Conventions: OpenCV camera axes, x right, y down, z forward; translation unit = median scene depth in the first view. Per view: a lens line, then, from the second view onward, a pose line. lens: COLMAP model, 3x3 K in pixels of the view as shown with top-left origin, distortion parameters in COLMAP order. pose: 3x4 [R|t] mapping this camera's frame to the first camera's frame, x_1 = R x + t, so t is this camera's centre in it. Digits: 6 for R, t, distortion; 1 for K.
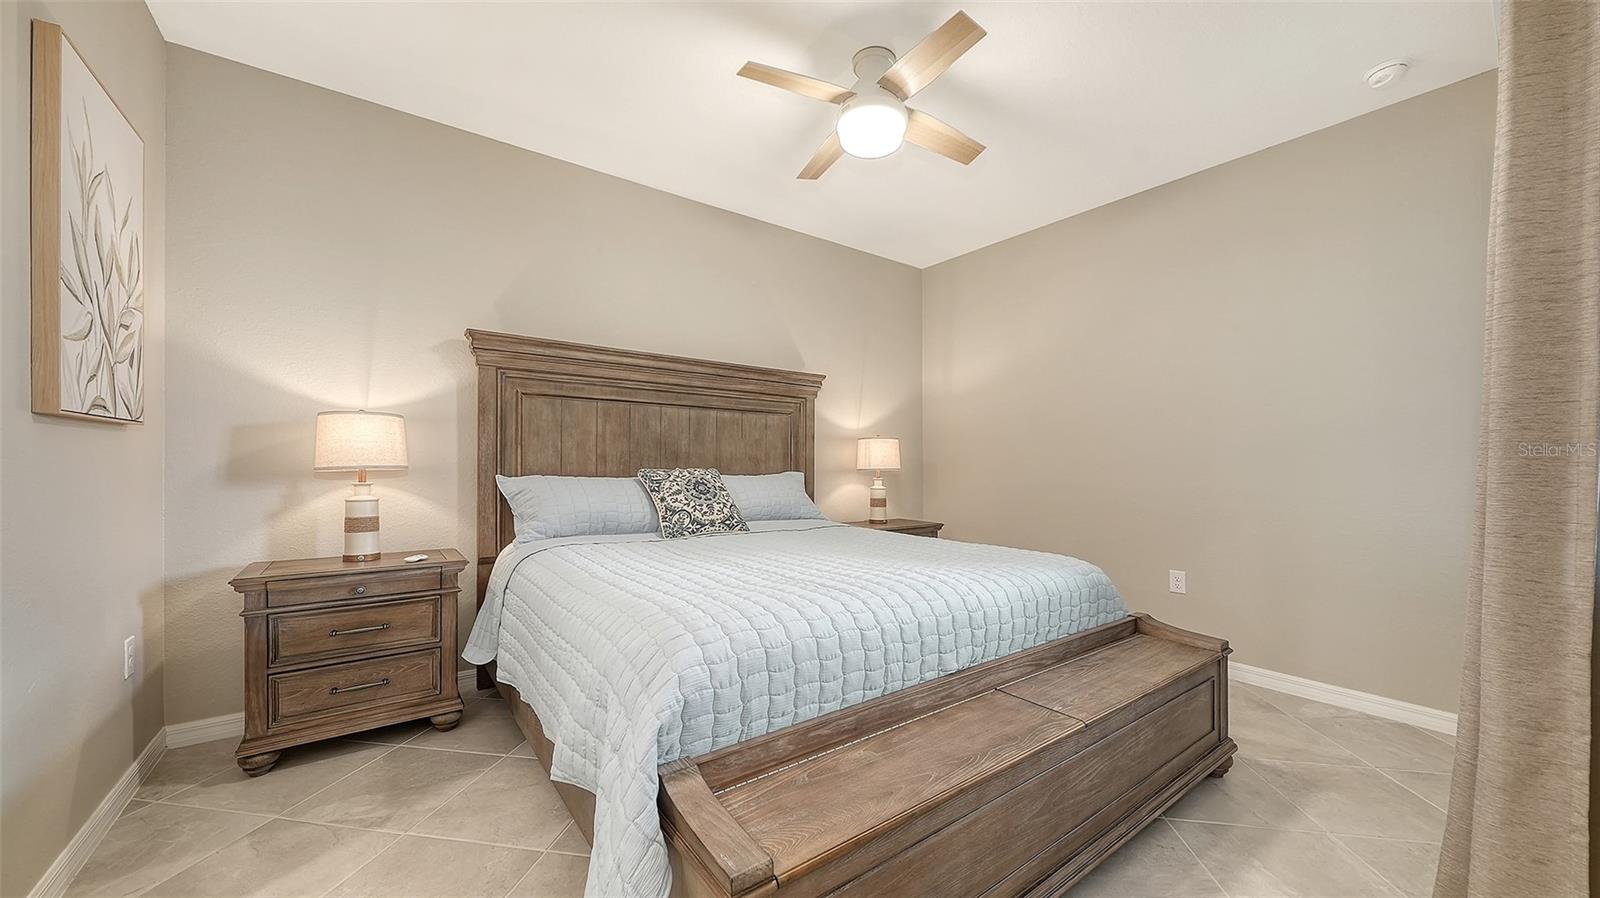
lens RADIAL K [[562.4, 0, 788.0], [0, 562.4, 460.4], [0, 0, 1]] dist [-0.003242, -0.001037]
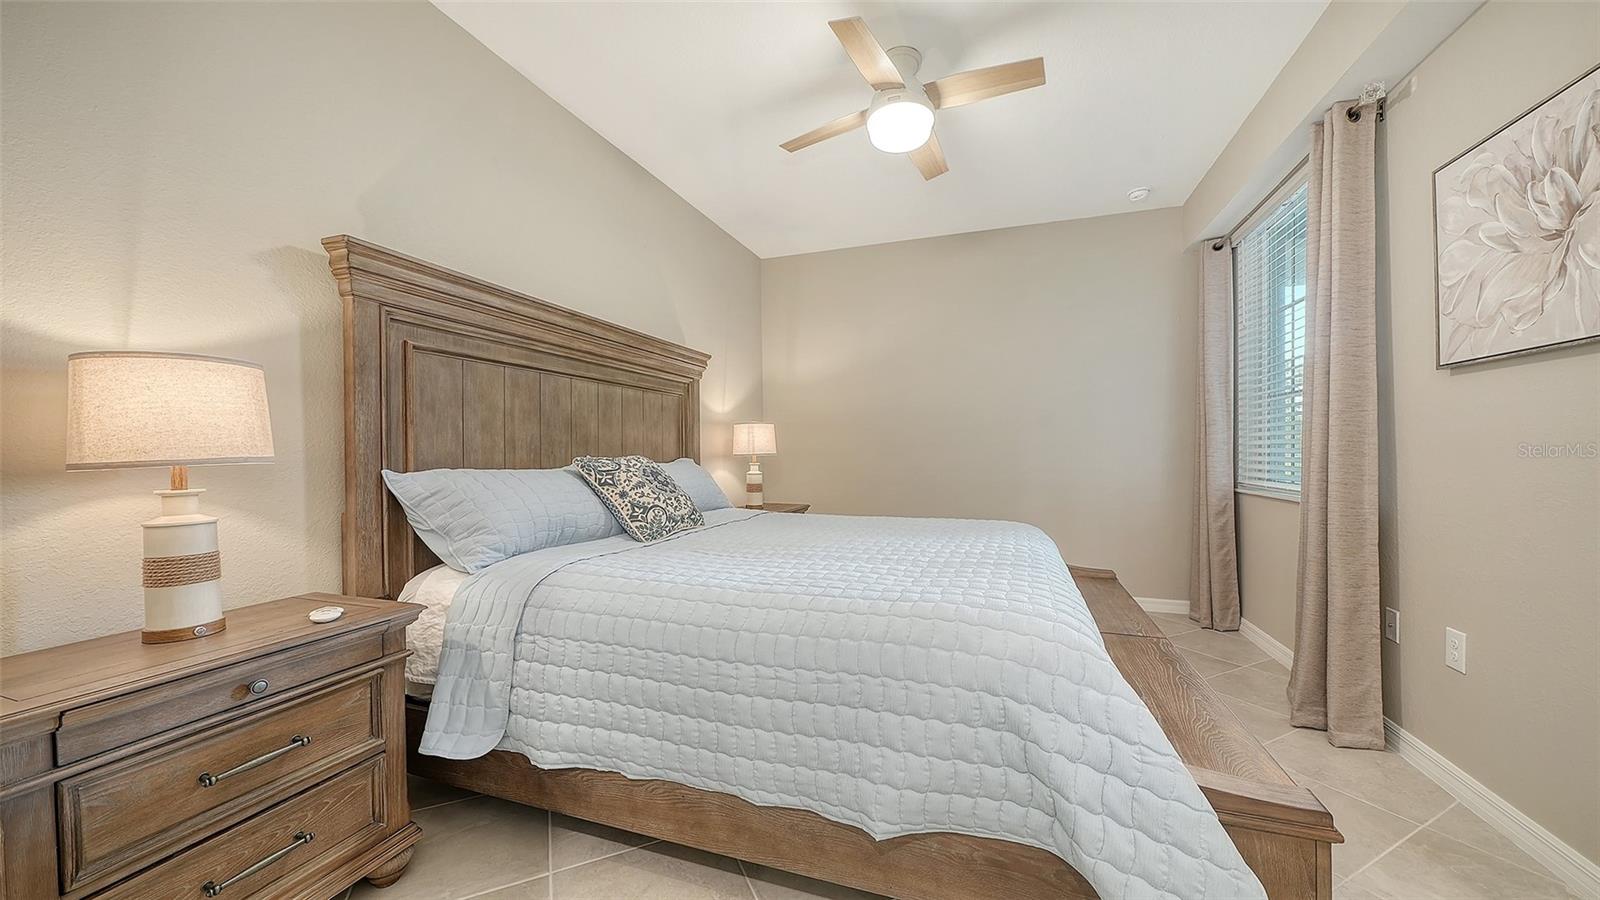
lens RADIAL K [[562.4, 0, 795.6], [0, 562.4, 449.8], [0, 0, 1]] dist [-0.003242, -0.001037]
pose [[0.827749, -0.008842, 0.561029, -0.469106], [0.005388, 0.999955, 0.007810, 0.000257], [-0.561073, -0.003442, 0.827759, 0.192702]]
